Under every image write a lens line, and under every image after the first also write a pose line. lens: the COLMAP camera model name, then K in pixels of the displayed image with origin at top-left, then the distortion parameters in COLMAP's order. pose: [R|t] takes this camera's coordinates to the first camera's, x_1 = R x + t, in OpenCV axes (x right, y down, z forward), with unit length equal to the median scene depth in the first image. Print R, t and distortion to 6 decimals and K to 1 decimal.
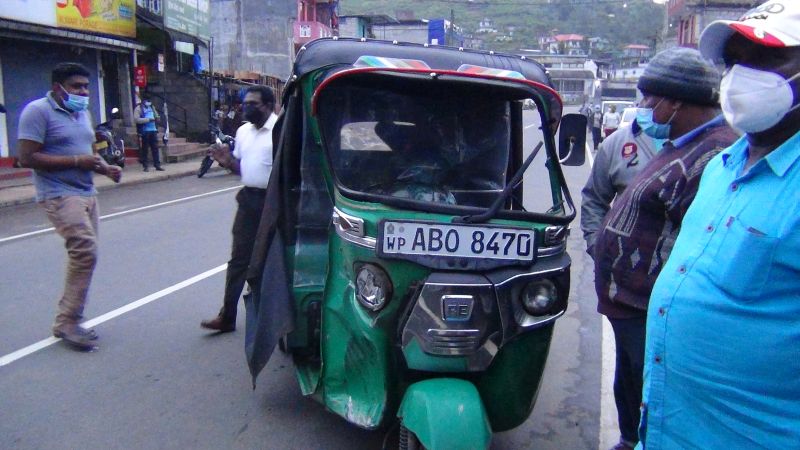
lens RADIAL K [[743.4, 0, 399.1], [0, 743.4, 227.4], [0, 0, 1]] dist [-0.014784, 0.000000]
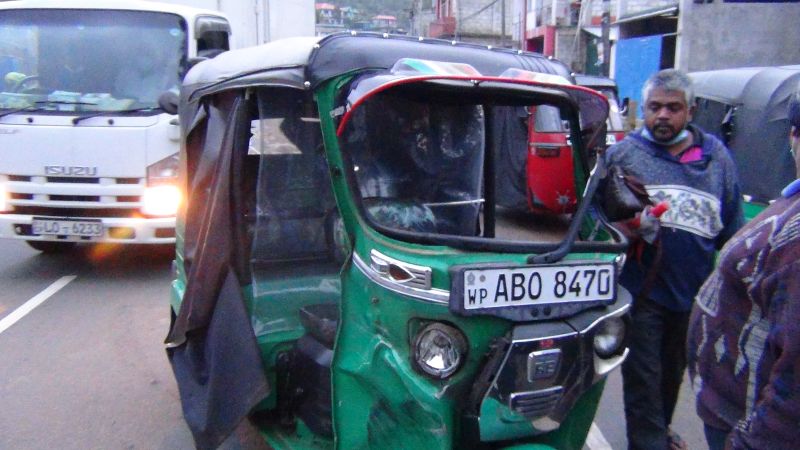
lens RADIAL K [[743.4, 0, 400.7], [0, 743.4, 221.3], [0, 0, 1]] dist [-0.014784, 0.000000]
pose [[0.944610, -0.061262, 0.322426, -0.331474], [0.050274, 0.997839, 0.042308, -0.095924], [-0.324321, -0.023755, 0.945649, 0.260659]]
